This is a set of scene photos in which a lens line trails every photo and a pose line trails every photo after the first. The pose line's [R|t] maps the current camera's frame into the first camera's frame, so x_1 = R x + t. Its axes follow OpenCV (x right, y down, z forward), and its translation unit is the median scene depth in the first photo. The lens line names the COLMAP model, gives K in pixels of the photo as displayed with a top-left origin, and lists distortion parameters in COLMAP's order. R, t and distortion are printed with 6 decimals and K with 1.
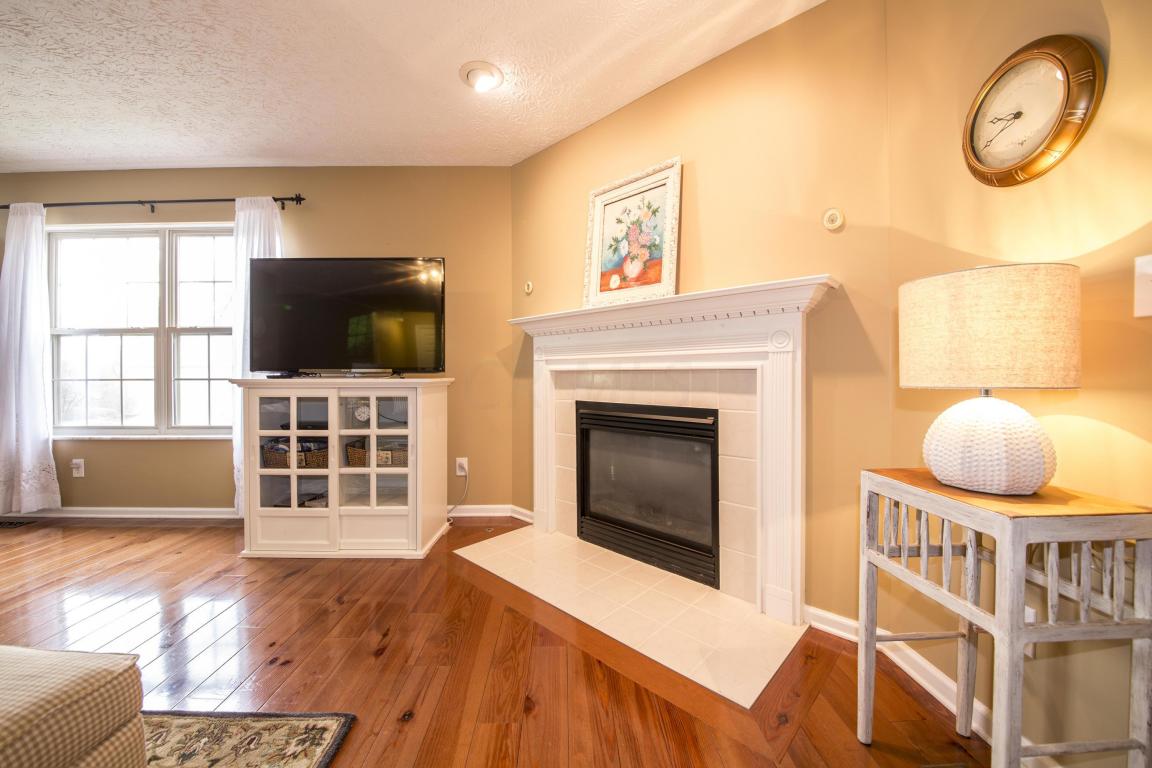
lens RADIAL K [[442.6, 0, 568.4], [0, 442.6, 390.1], [0, 0, 1]] dist [-0.017652, -0.000717]
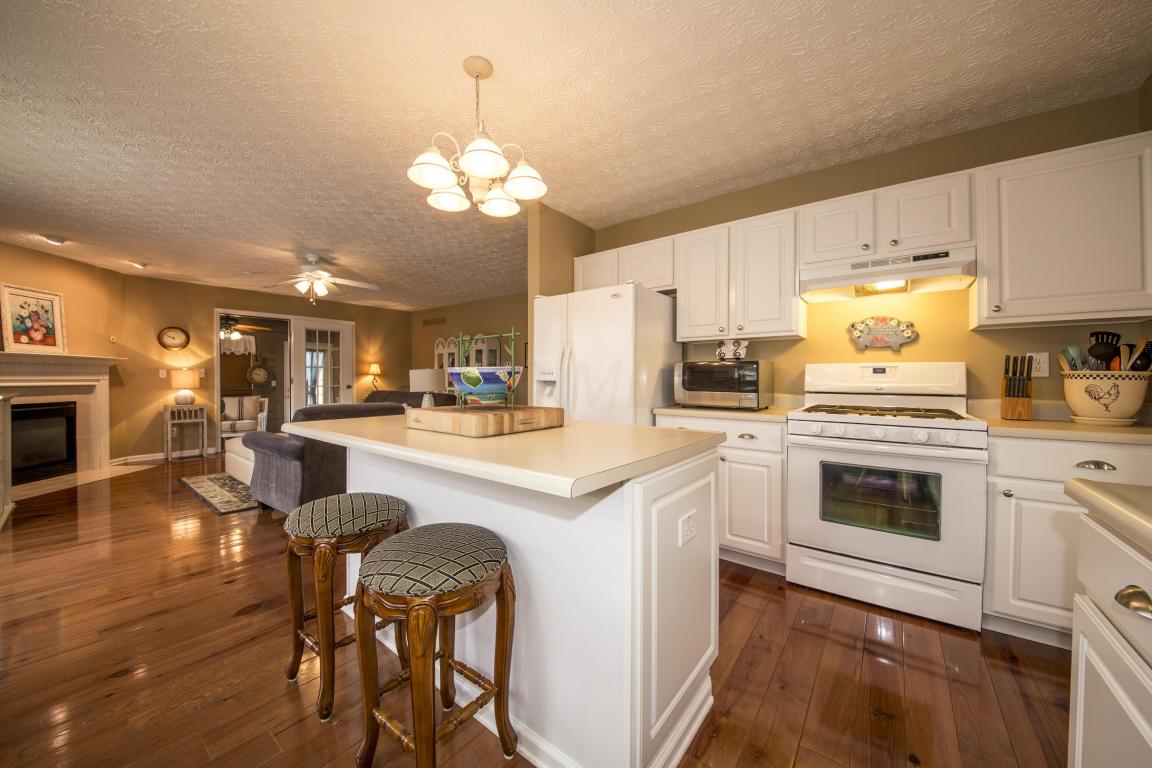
lens RADIAL K [[411.9, 0, 571.9], [0, 411.9, 381.2], [0, 0, 1]] dist [-0.015924, -0.001367]
pose [[-0.787746, -0.012460, 0.615874, -2.902046], [0.005474, 0.999614, 0.027225, -0.103467], [-0.615976, 0.024818, -0.787374, 0.937078]]
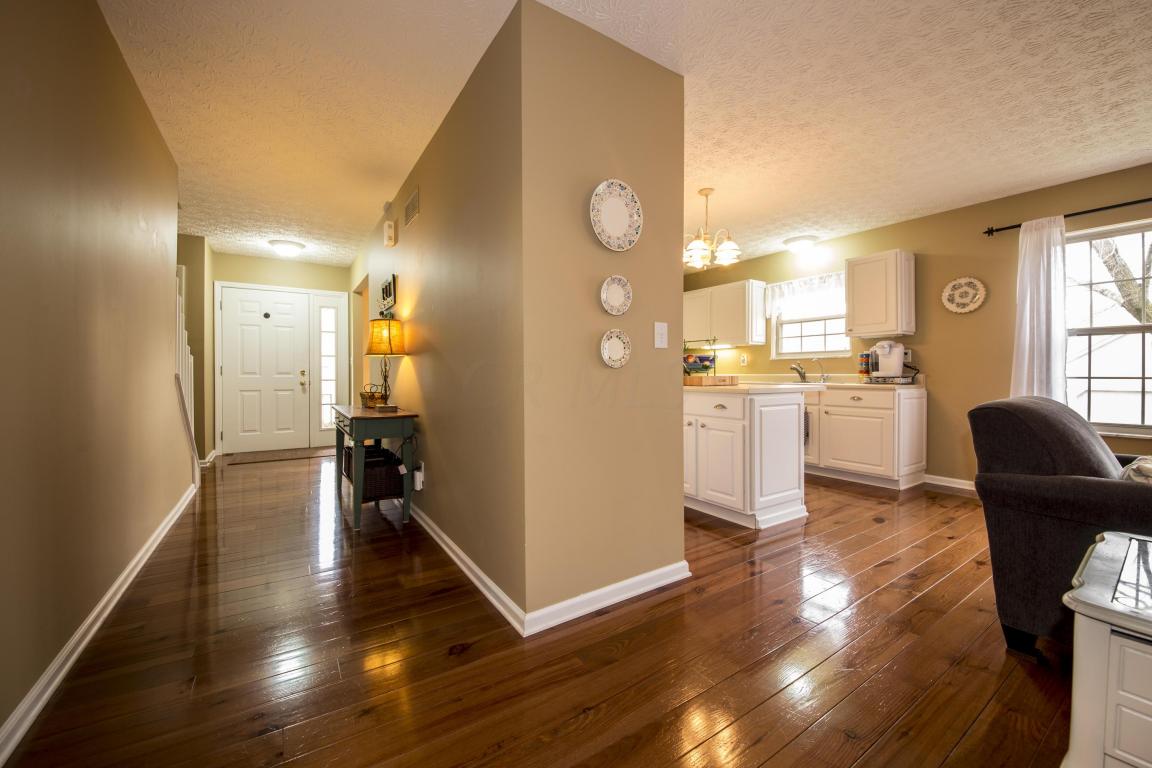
lens RADIAL K [[442.6, 0, 571.3], [0, 442.6, 376.7], [0, 0, 1]] dist [-0.017652, -0.000717]
pose [[0.531810, -0.003431, -0.846857, -1.248115], [-0.008426, 0.999921, -0.009342, -0.016541], [0.846822, 0.012104, 0.531739, -0.773896]]
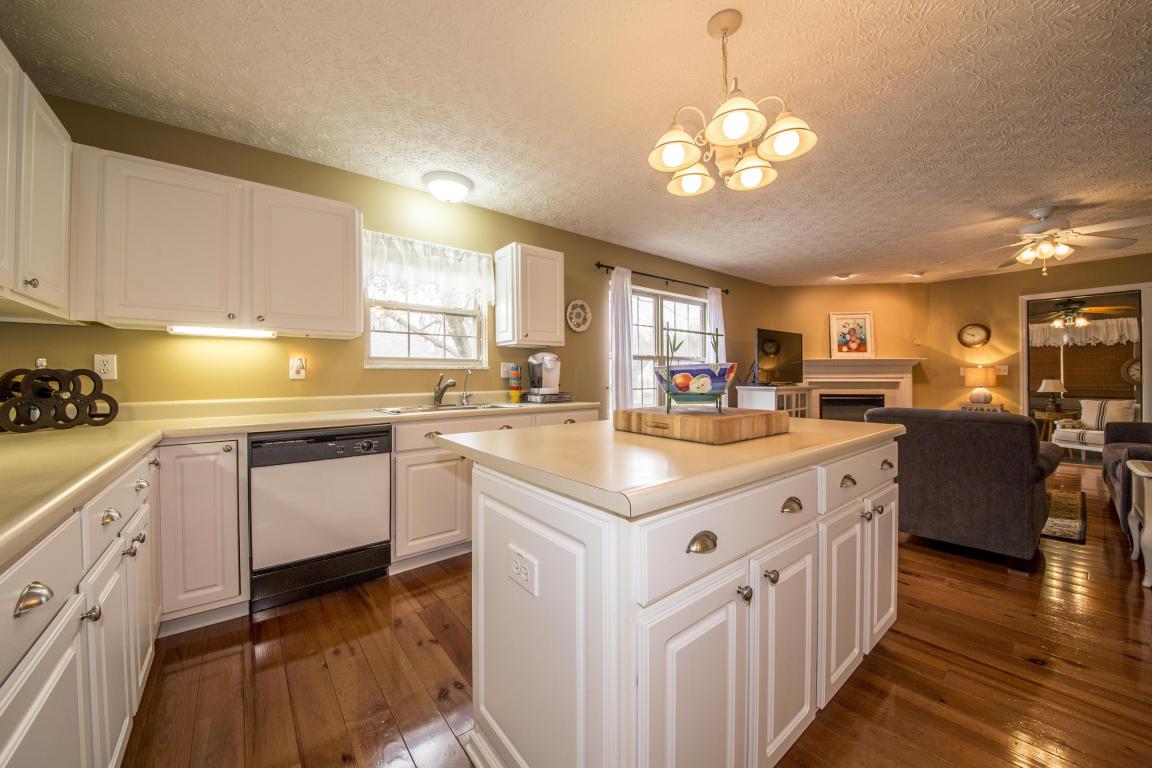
lens RADIAL K [[411.9, 0, 560.9], [0, 411.9, 378.2], [0, 0, 1]] dist [-0.015924, -0.001367]
pose [[0.796017, -0.012150, 0.605153, -2.915382], [0.020187, 0.999775, -0.006481, -0.089121], [-0.604938, 0.017375, 0.796083, 0.064392]]
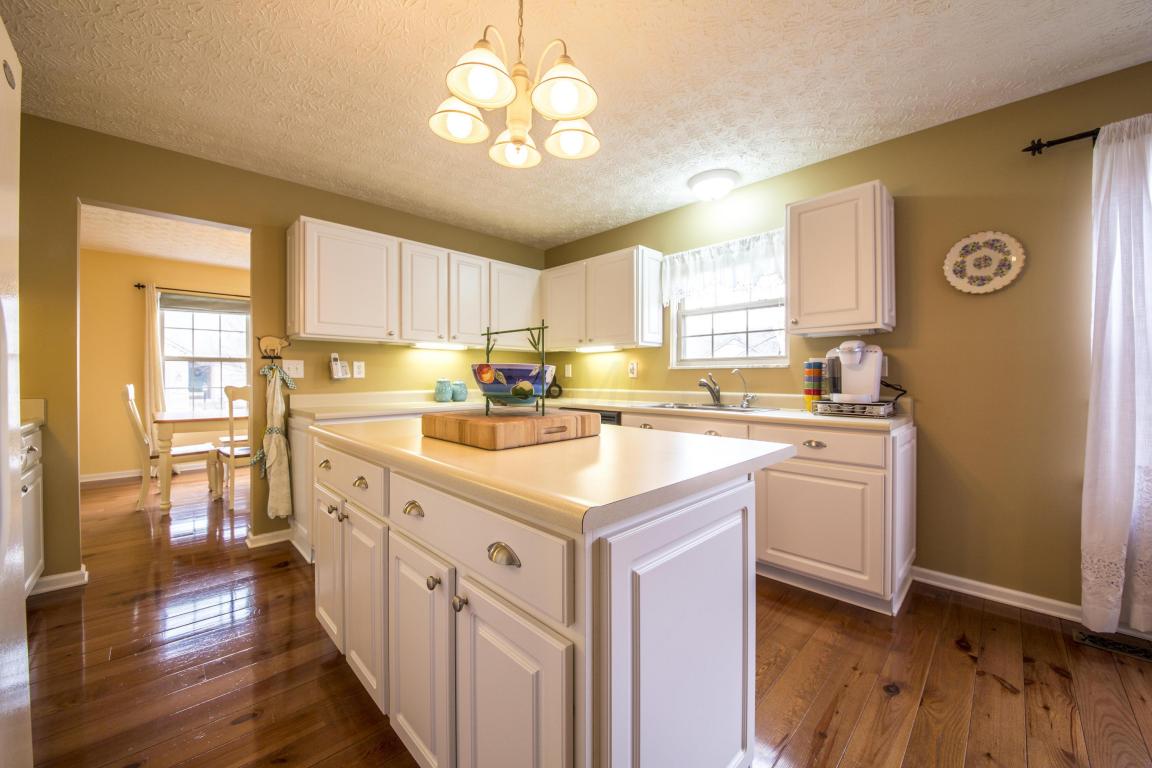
lens RADIAL K [[424.7, 0, 582.8], [0, 424.7, 374.9], [0, 0, 1]] dist [-0.010000, -0.000701]
pose [[0.705776, -0.010994, -0.708350, -1.817788], [-0.004017, 0.999801, -0.019521, -0.086328], [0.708424, 0.016623, 0.705592, 0.086623]]
